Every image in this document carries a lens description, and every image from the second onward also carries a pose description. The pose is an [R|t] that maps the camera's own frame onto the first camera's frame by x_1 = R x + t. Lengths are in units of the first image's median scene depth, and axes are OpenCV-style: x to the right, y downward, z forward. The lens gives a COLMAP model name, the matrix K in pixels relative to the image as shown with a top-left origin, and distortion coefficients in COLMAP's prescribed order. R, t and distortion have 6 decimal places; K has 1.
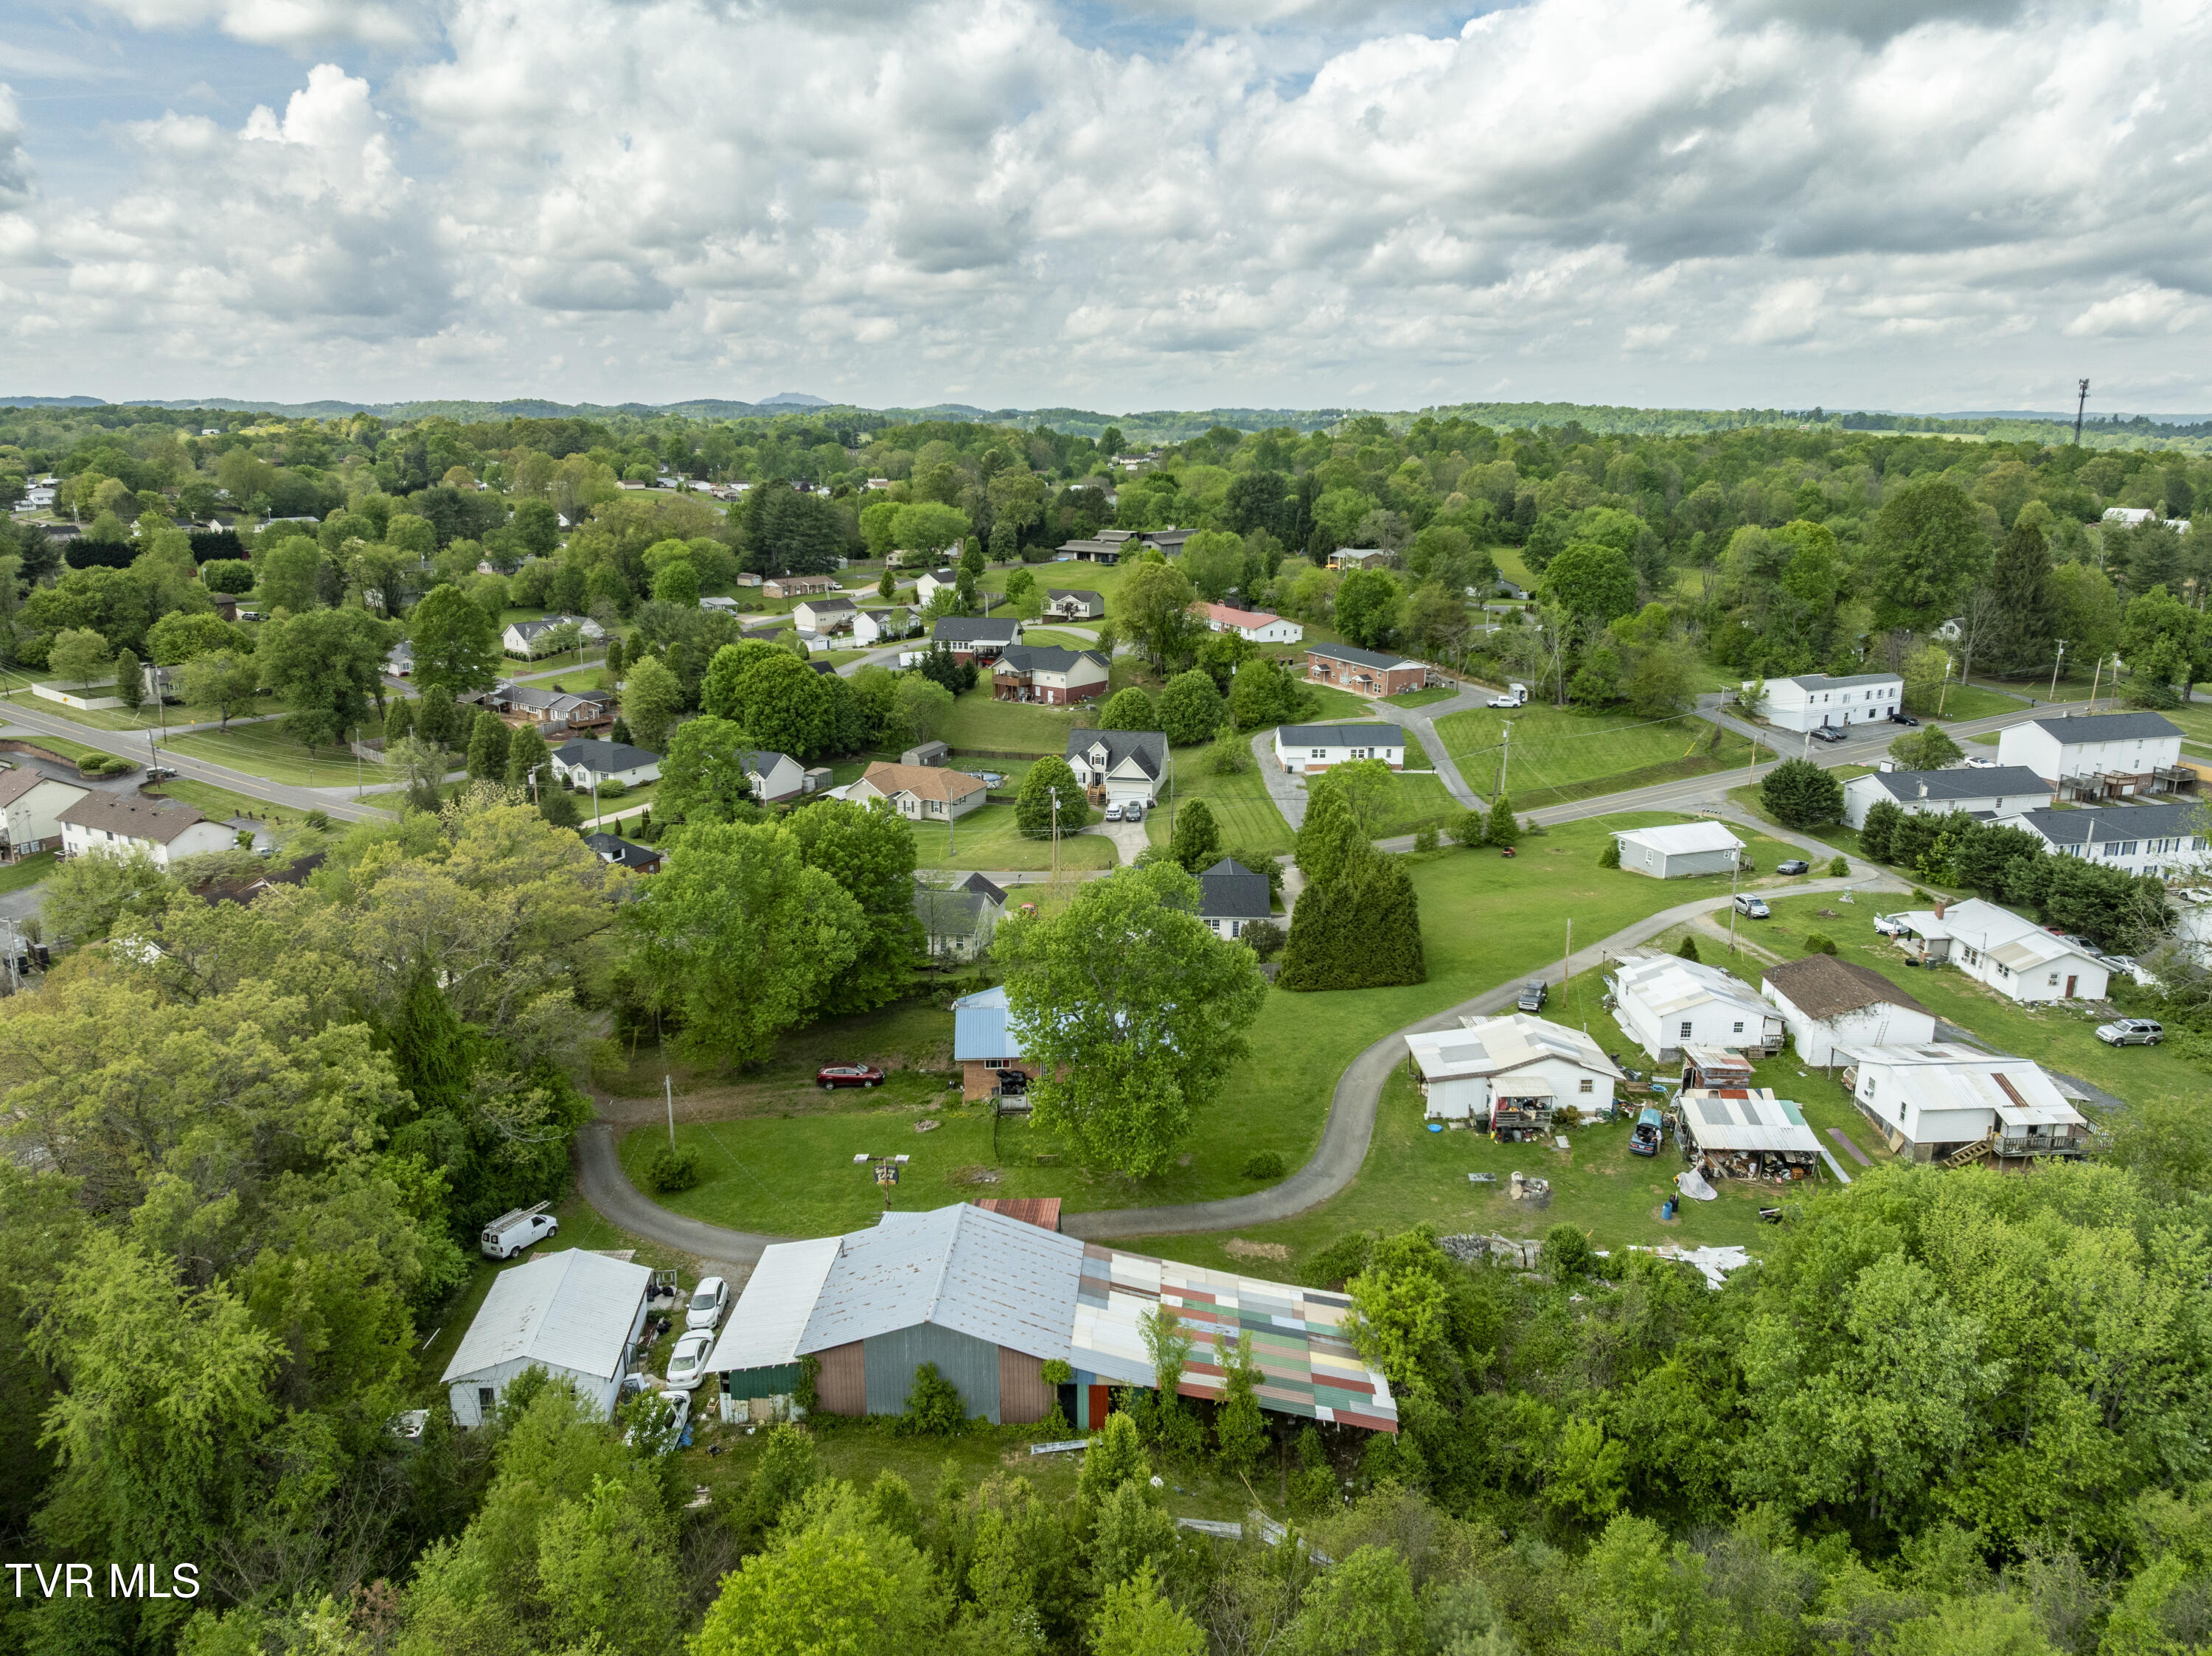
lens RADIAL K [[1548.4, 0, 1116.2], [0, 1548.4, 826.0], [0, 0, 1]] dist [-0.038819, 0.006053]
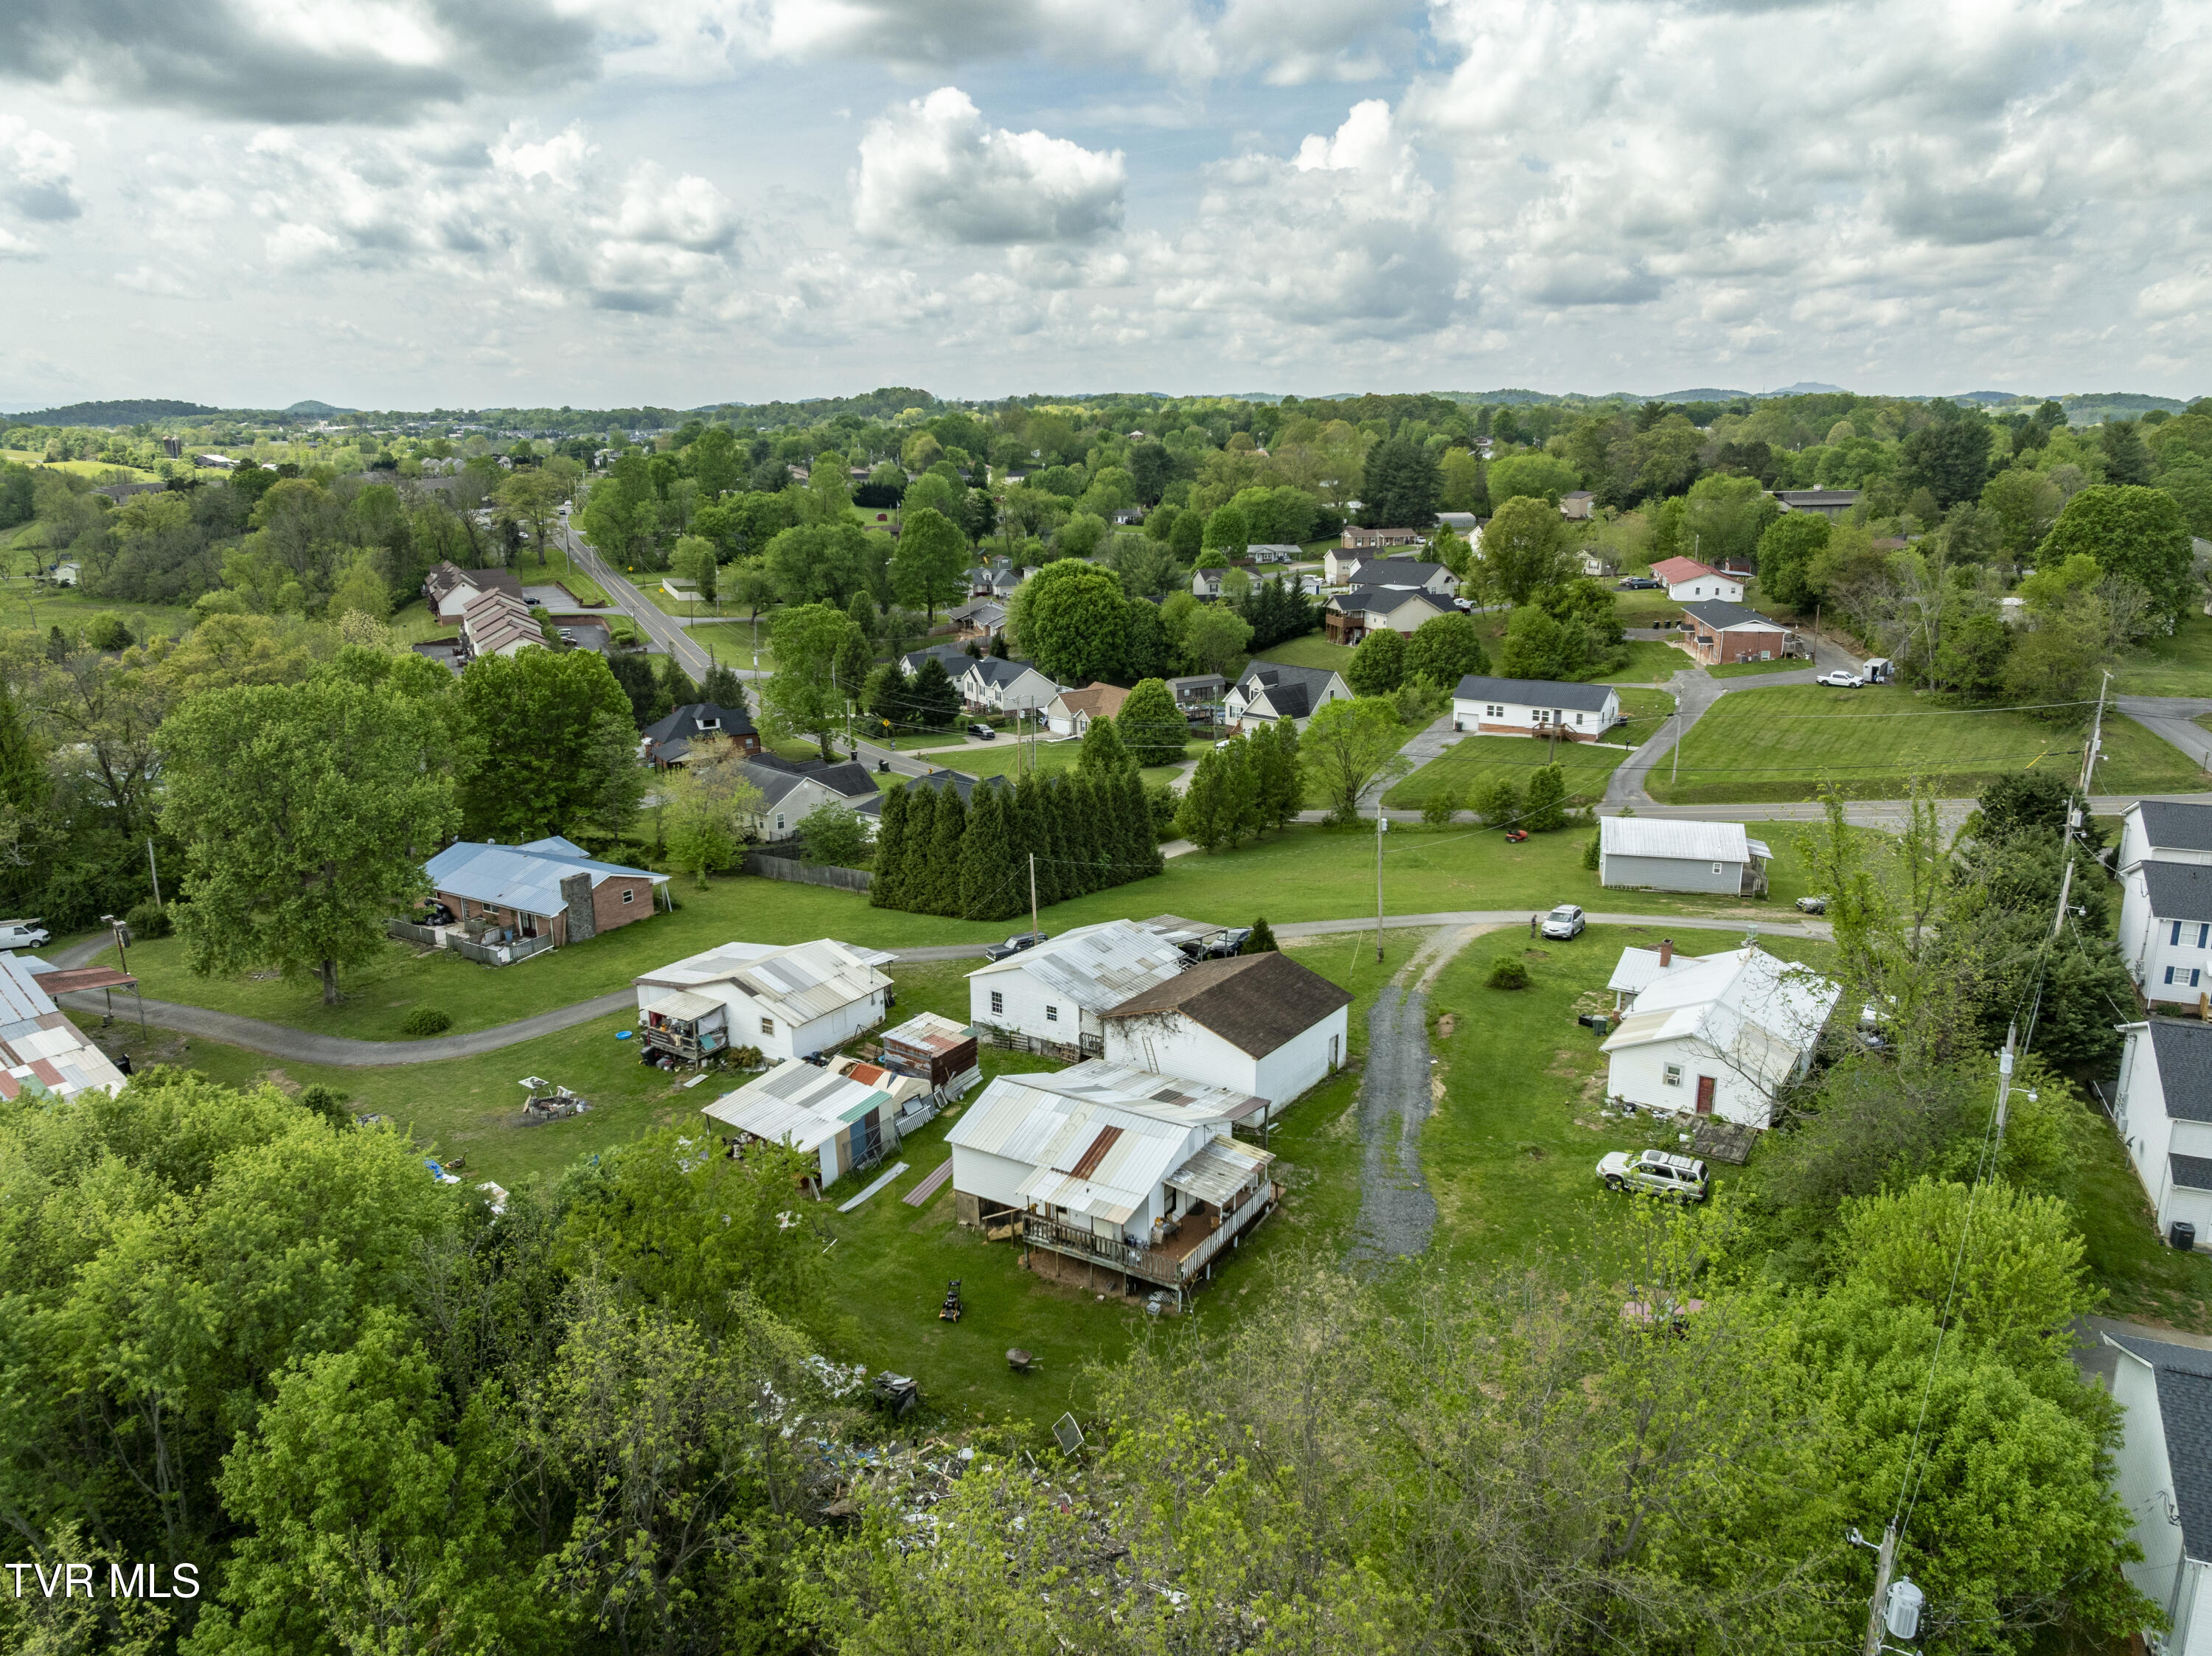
lens RADIAL K [[1562.6, 0, 1117.3], [0, 1562.6, 692.6], [0, 0, 1]] dist [-0.041825, 0.001194]
pose [[0.817023, 0.086121, -0.570137, 0.354774], [-0.131451, 0.990565, -0.038744, 0.001606], [0.561421, 0.106600, 0.820636, 0.165117]]
